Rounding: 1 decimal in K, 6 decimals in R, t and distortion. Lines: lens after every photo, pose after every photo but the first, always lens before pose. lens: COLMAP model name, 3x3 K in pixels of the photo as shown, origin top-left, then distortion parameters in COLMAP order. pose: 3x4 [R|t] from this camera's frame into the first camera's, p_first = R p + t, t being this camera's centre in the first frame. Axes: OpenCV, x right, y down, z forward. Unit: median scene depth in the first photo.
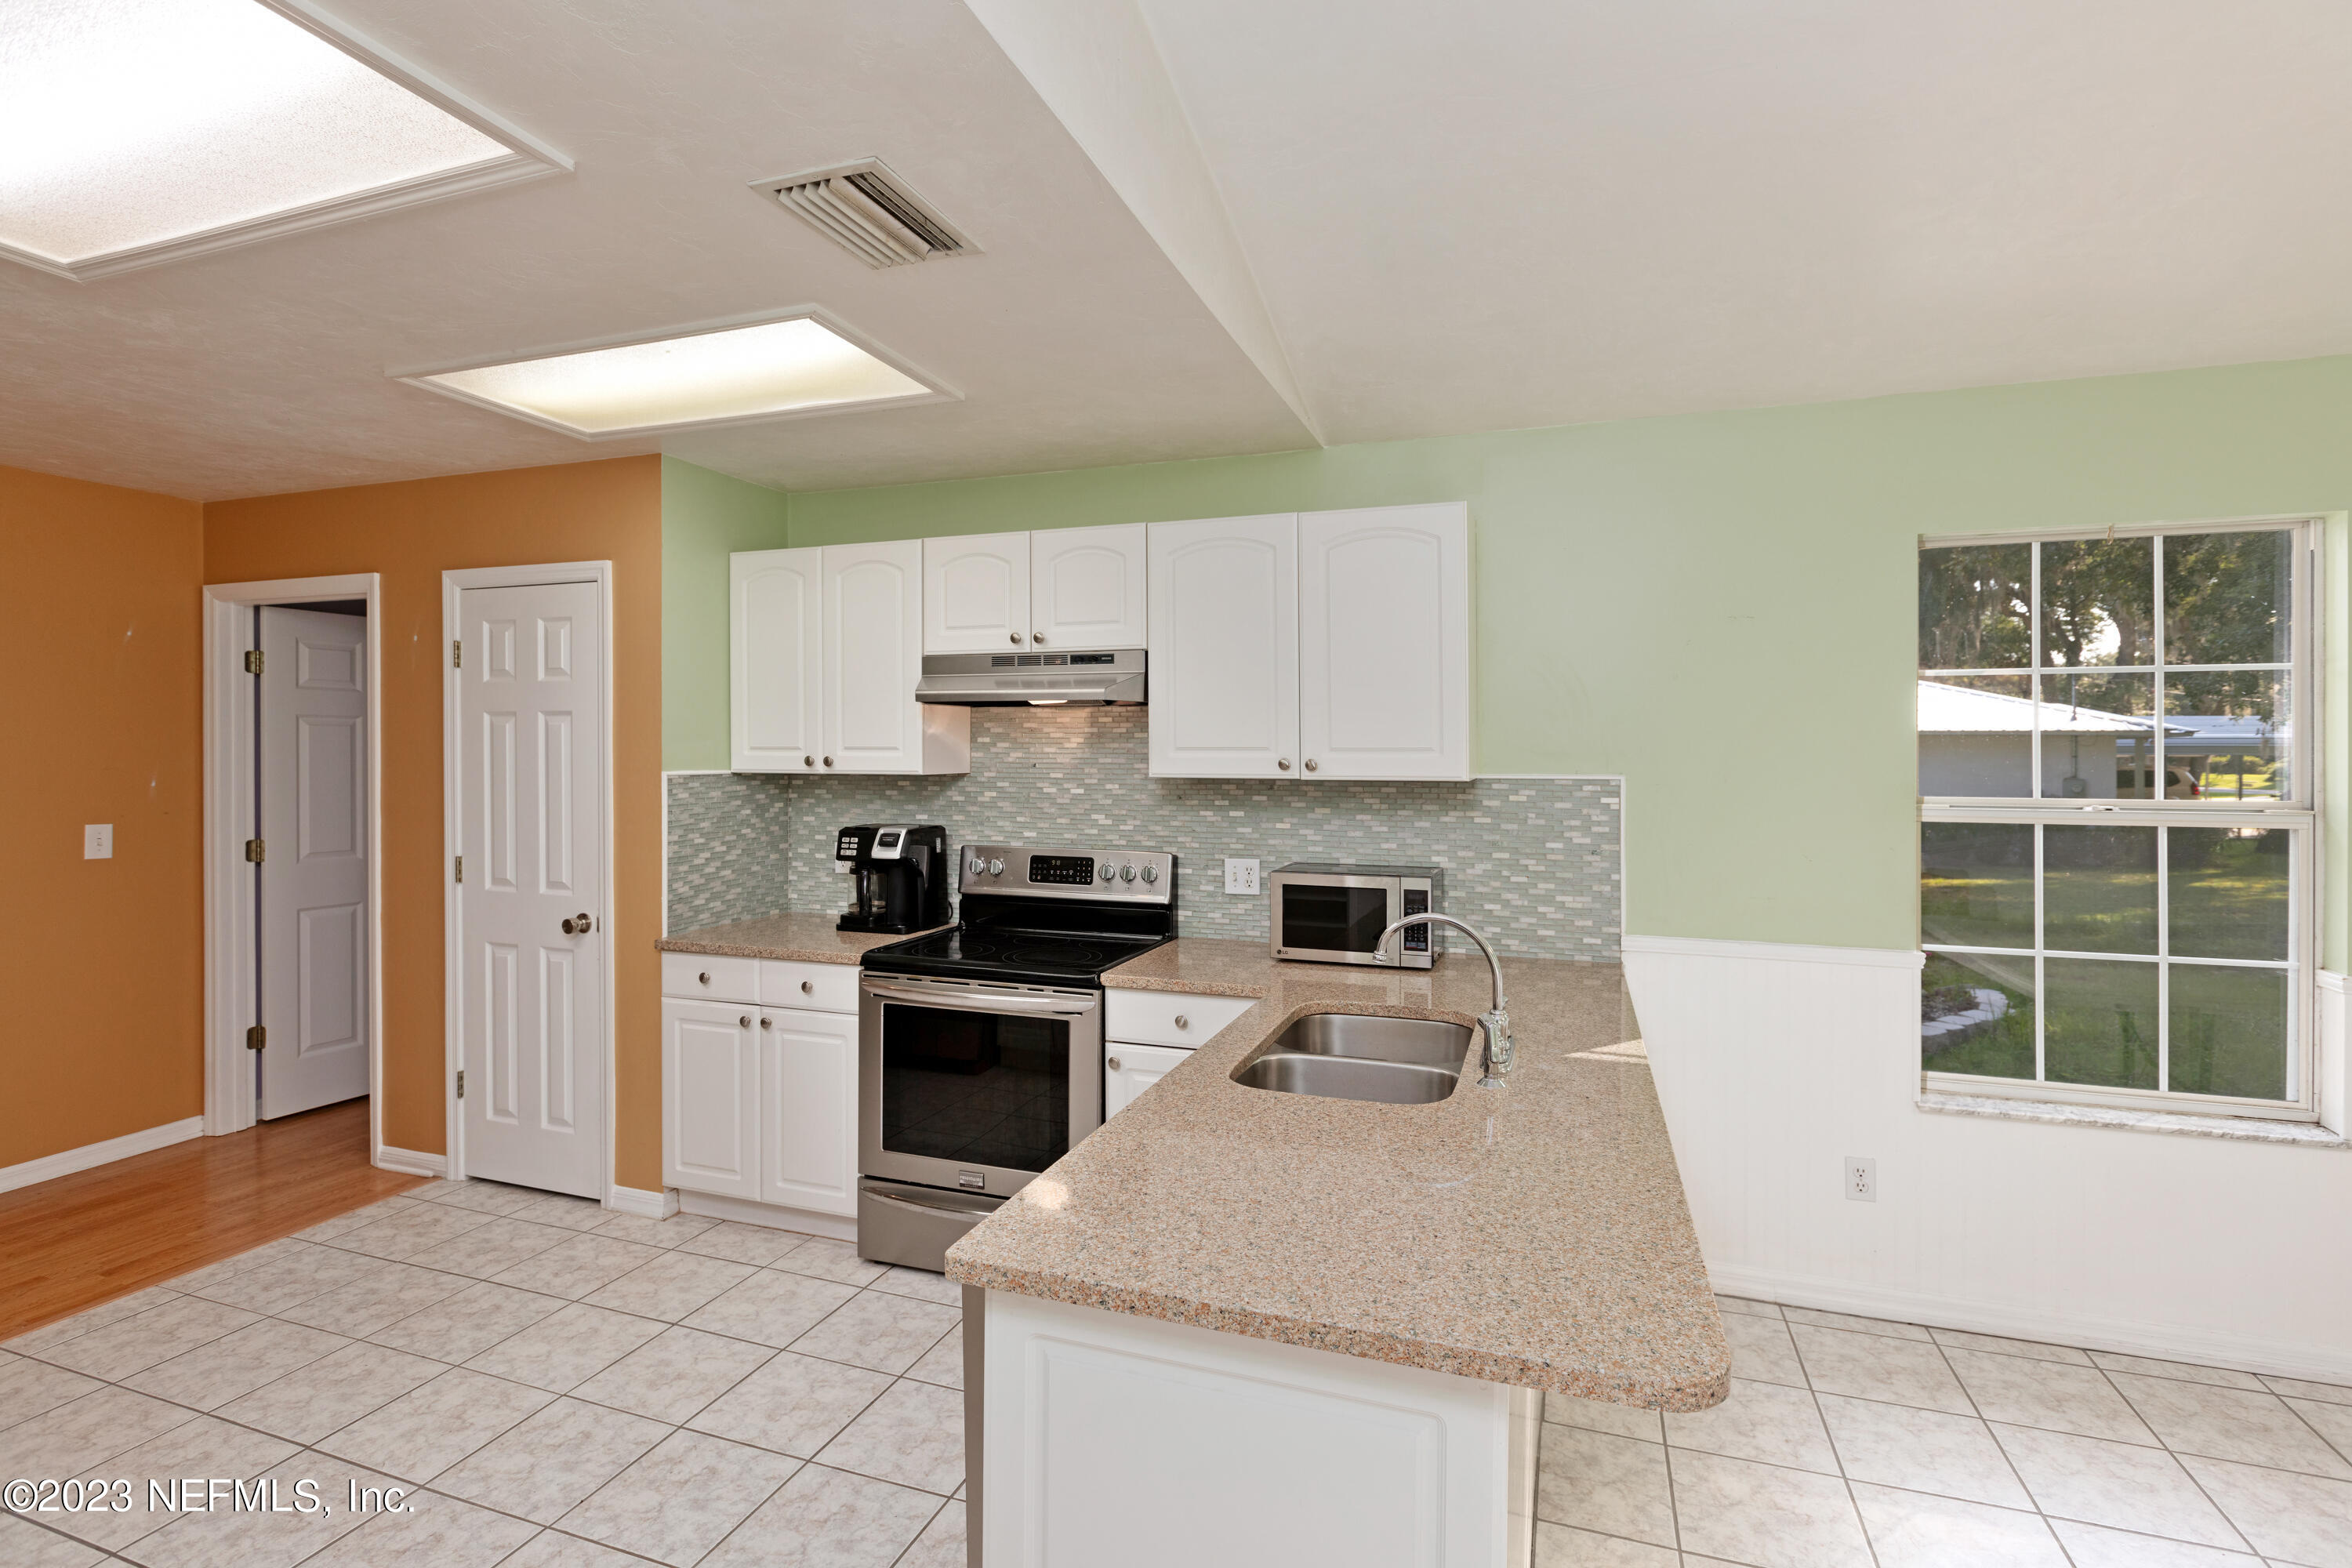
lens RADIAL K [[1103.7, 0, 1174.8], [0, 1103.7, 748.6], [0, 0, 1]] dist [0.000791, -0.001721]
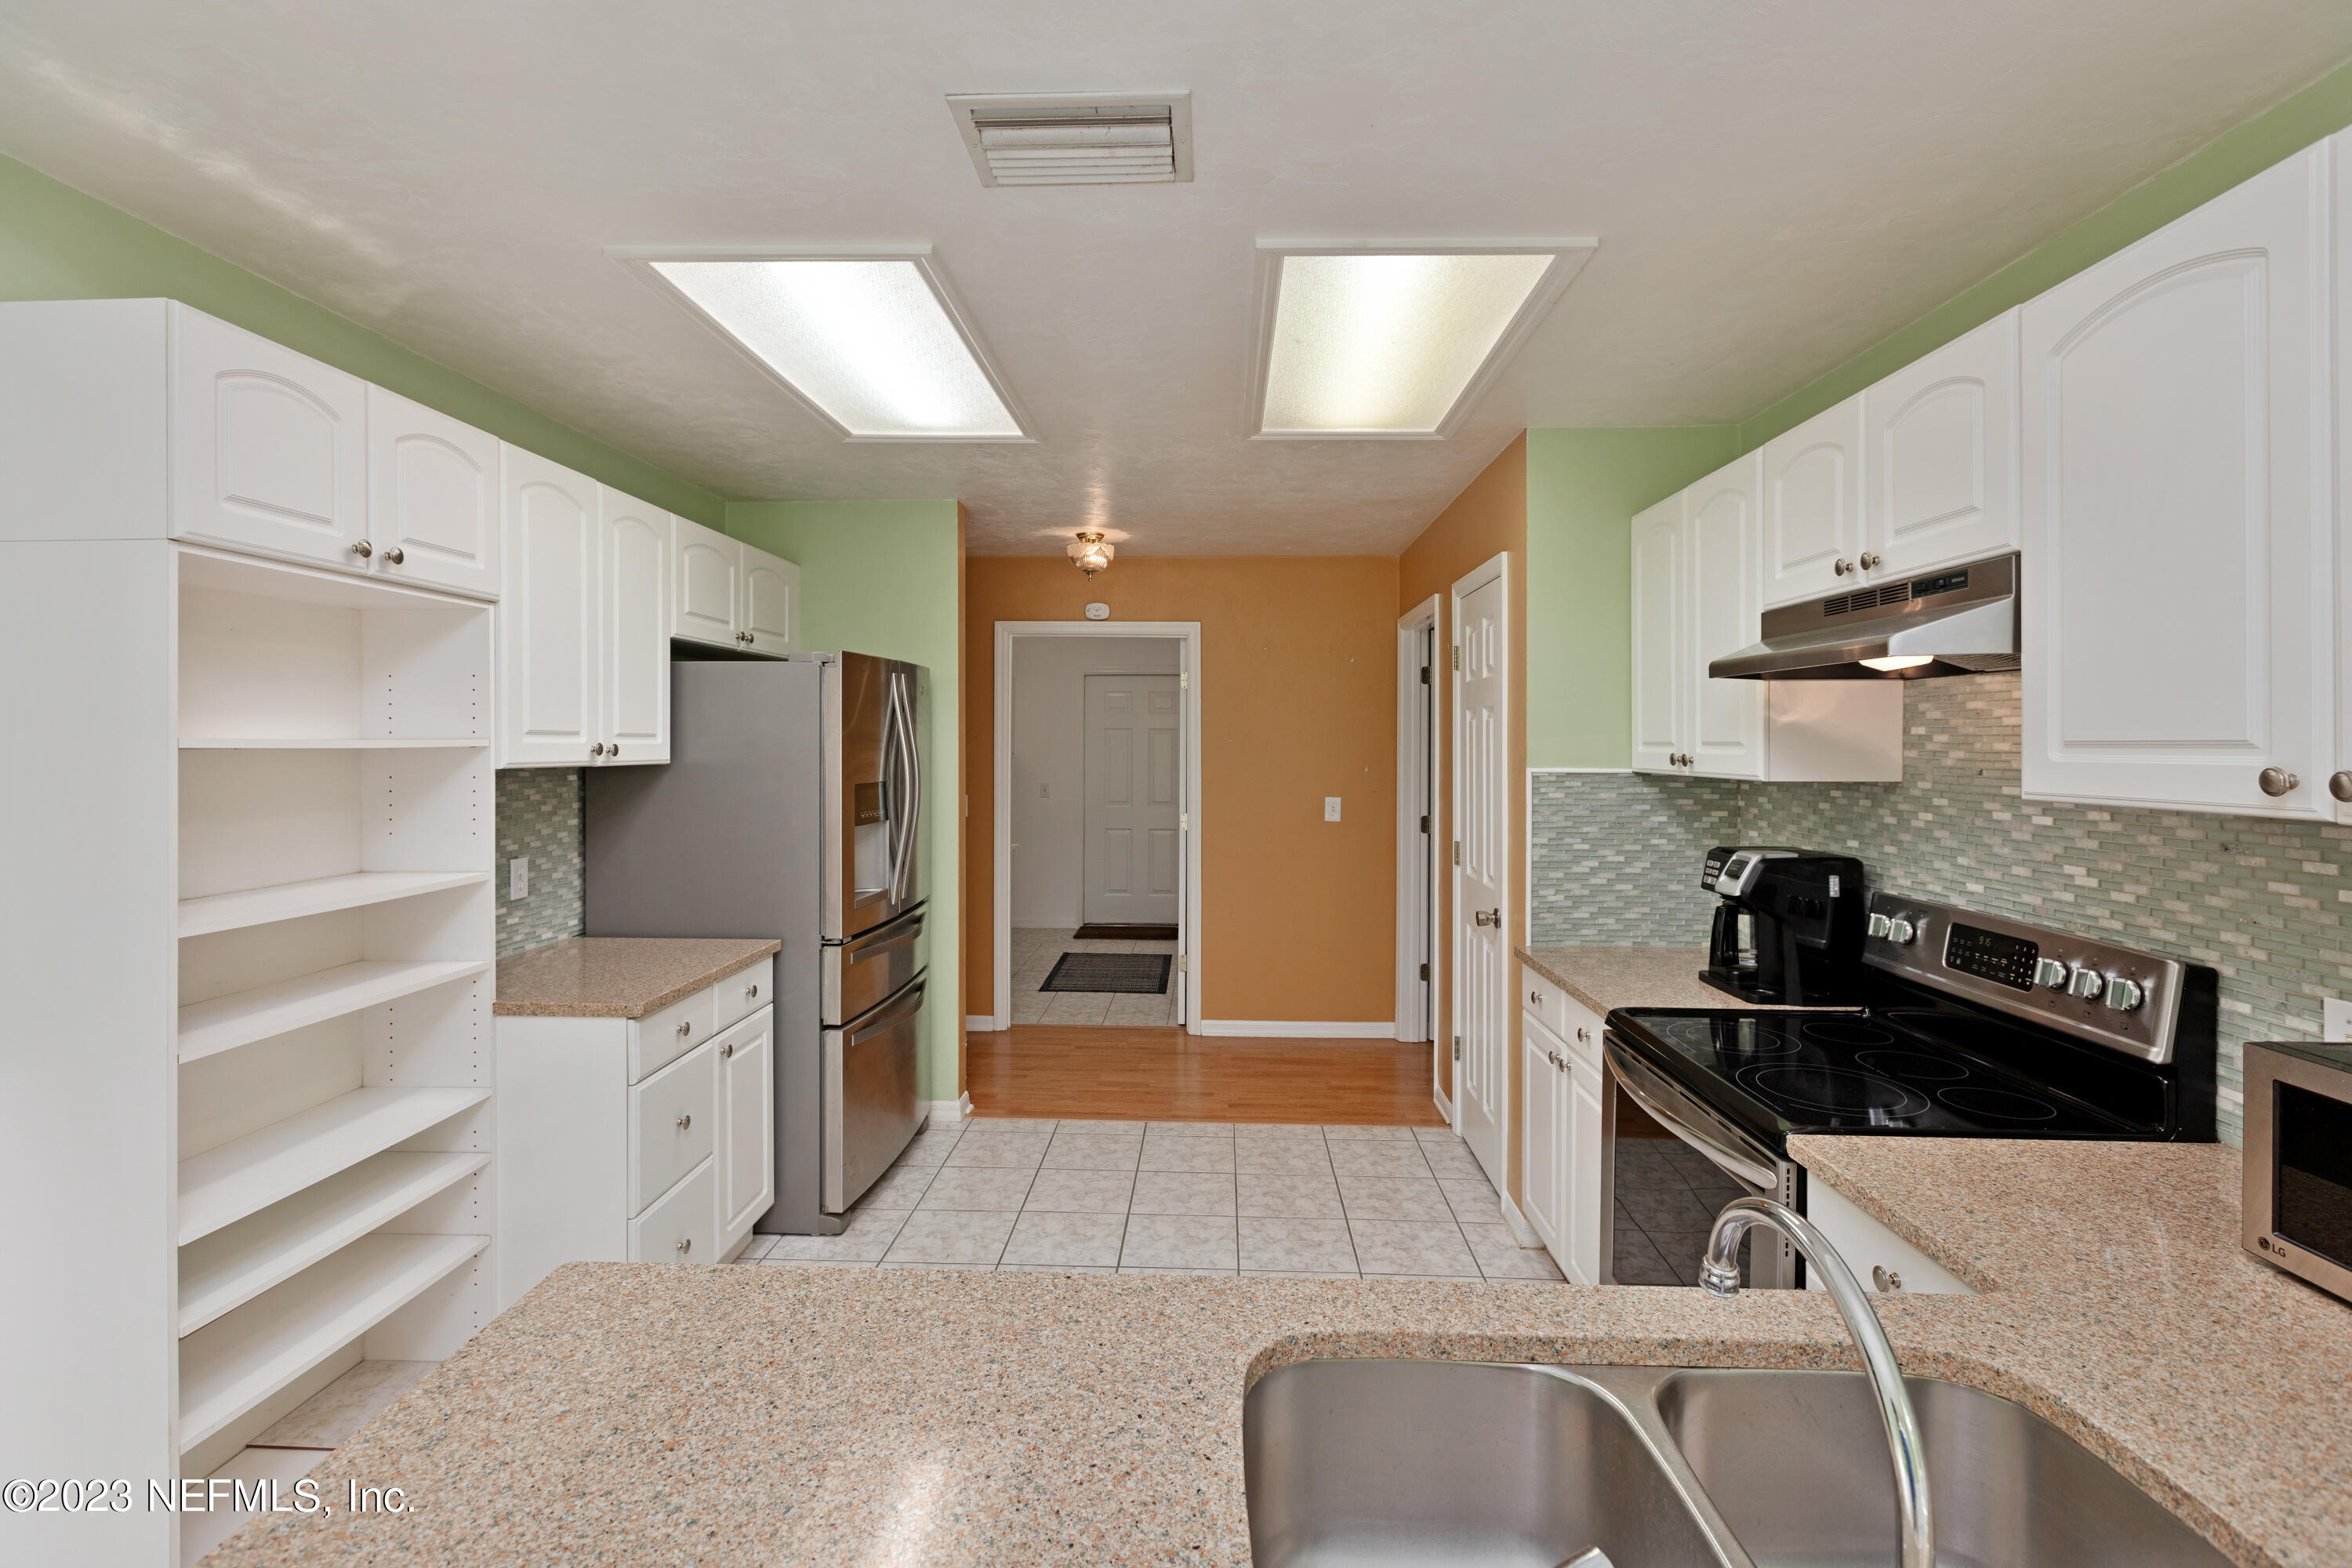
lens RADIAL K [[1072.7, 0, 1194.9], [0, 1072.7, 745.7], [0, 0, 1]] dist [0.010538, -0.008070]
pose [[0.309551, 0.002475, -0.950880, 0.308450], [-0.001740, 0.999996, 0.002036, 0.000293], [0.950881, 0.001024, 0.309554, 0.442772]]
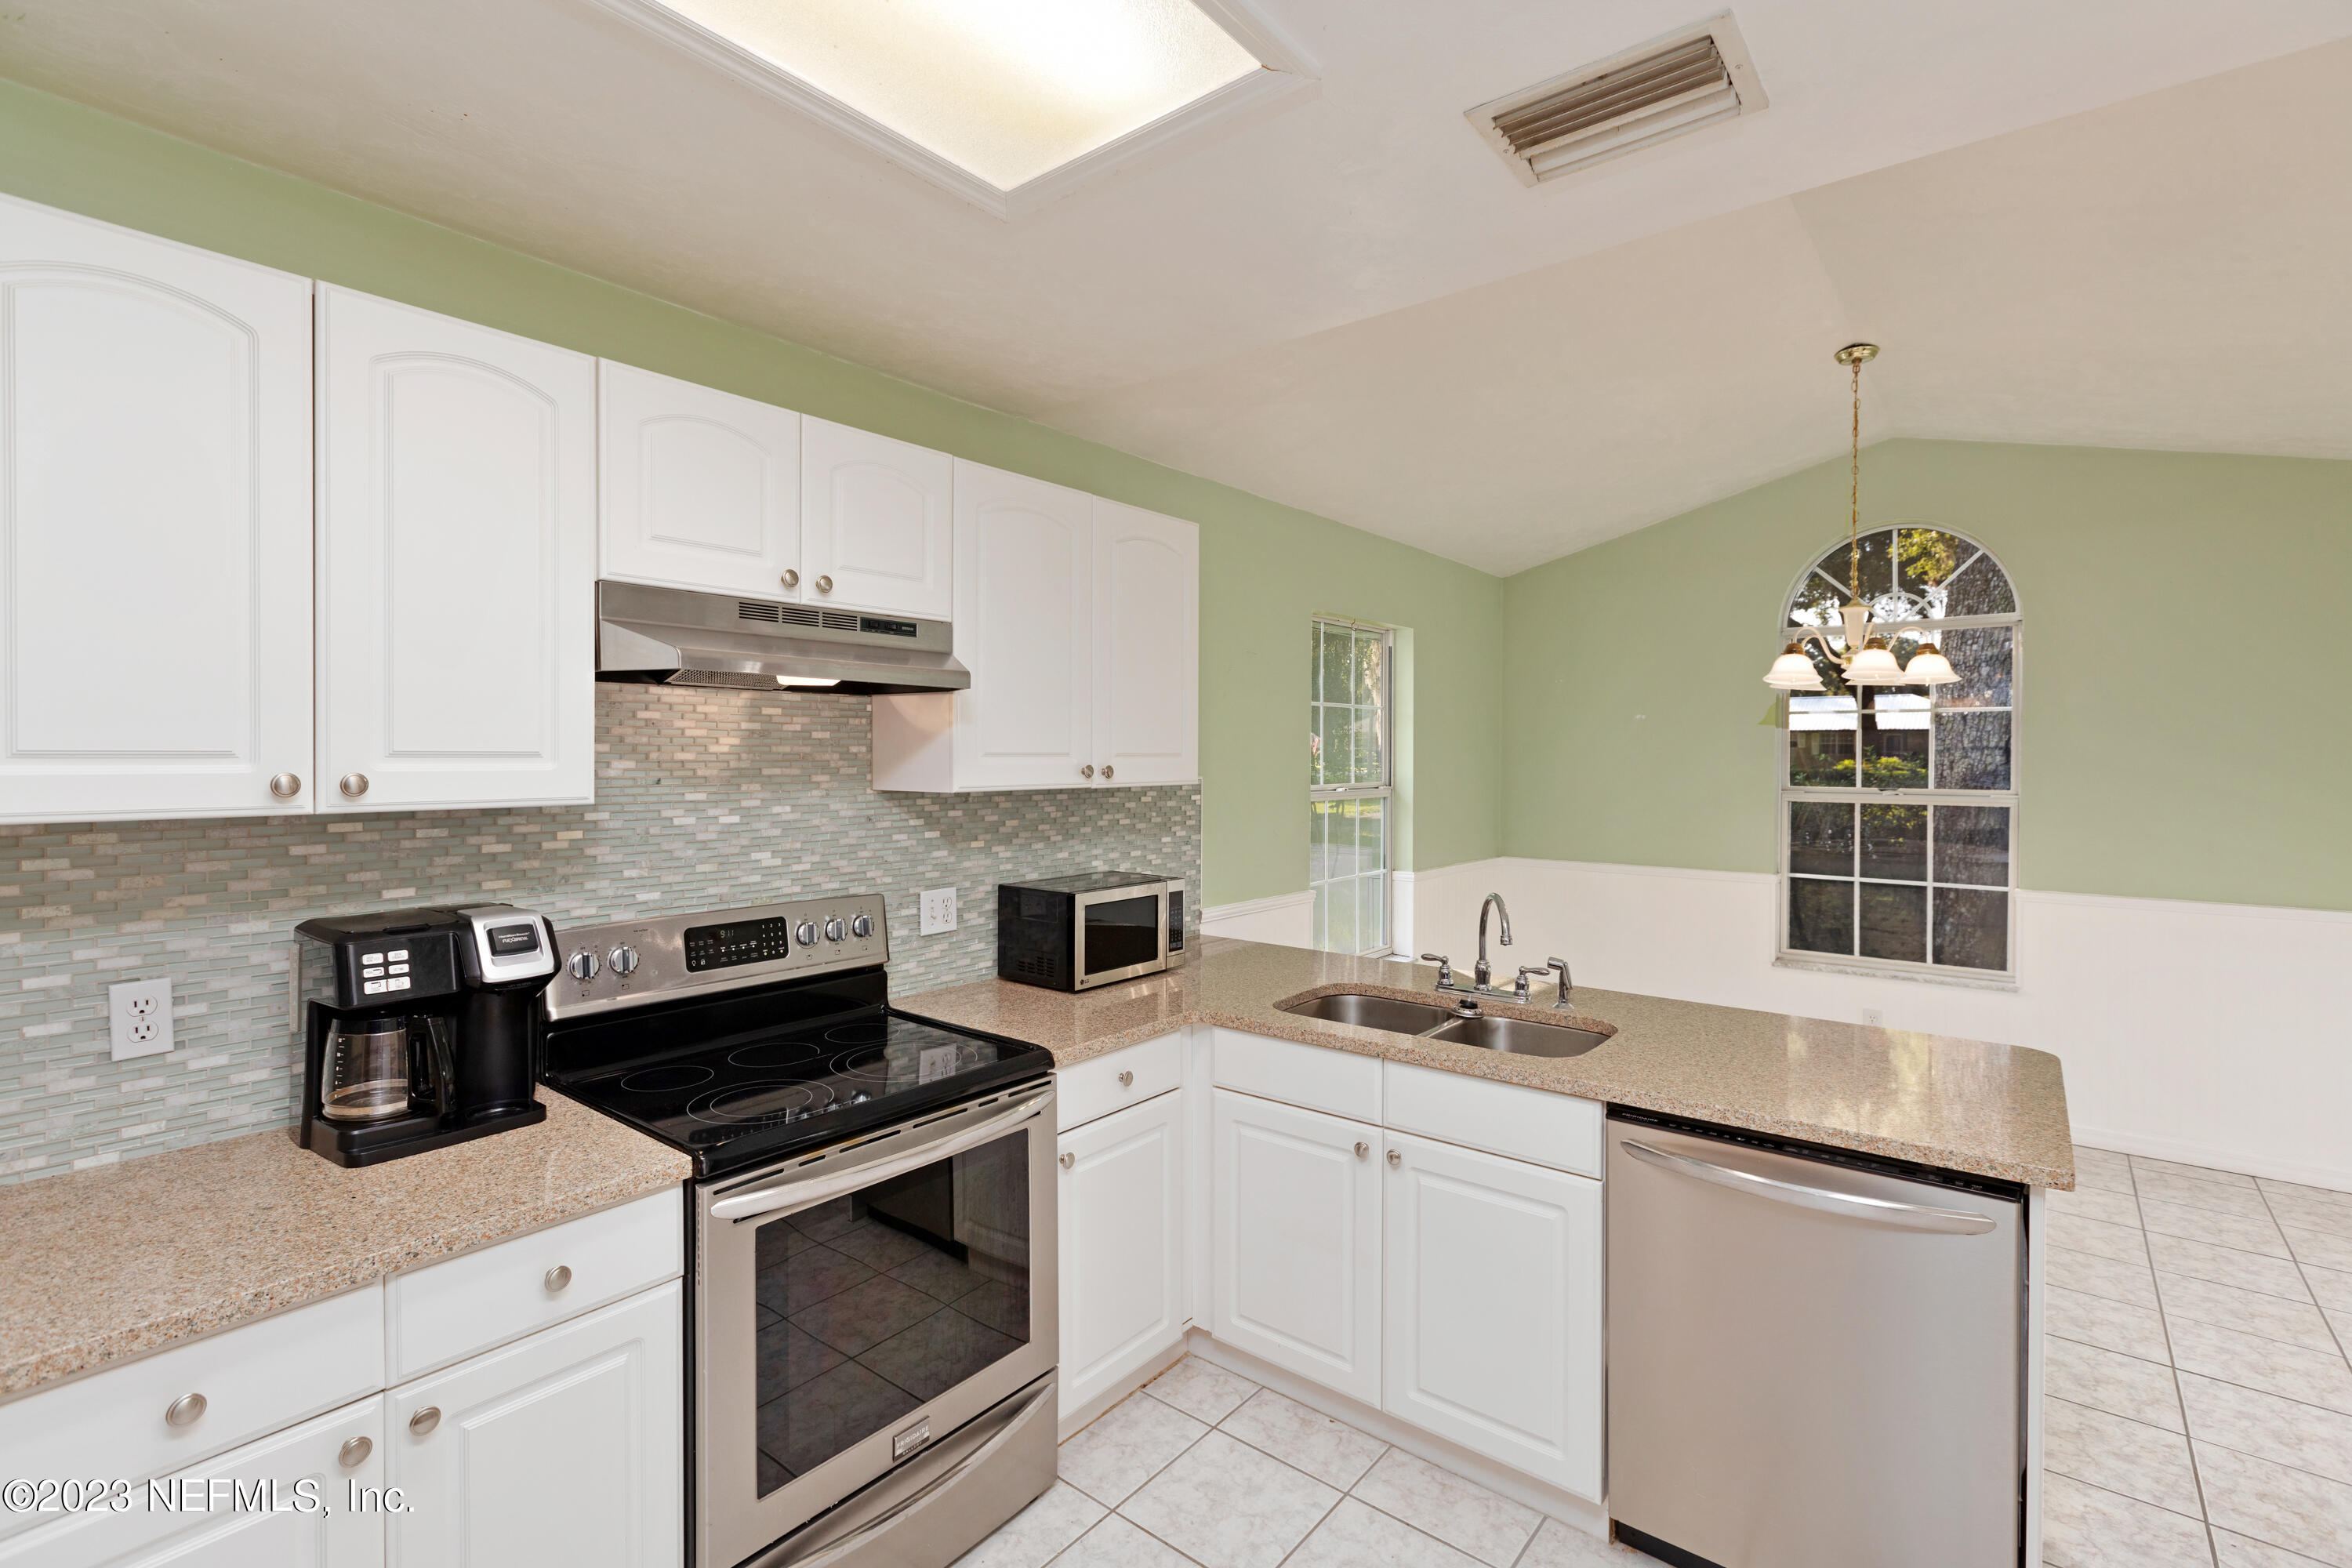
lens RADIAL K [[1077.0, 0, 1168.8], [0, 1077.0, 761.0], [0, 0, 1]] dist [0.000611, -0.000008]
pose [[0.334934, -0.009376, 0.942195, -0.621442], [-0.006767, 0.999901, 0.012355, -0.005552], [-0.942217, -0.010514, 0.334837, 0.568933]]
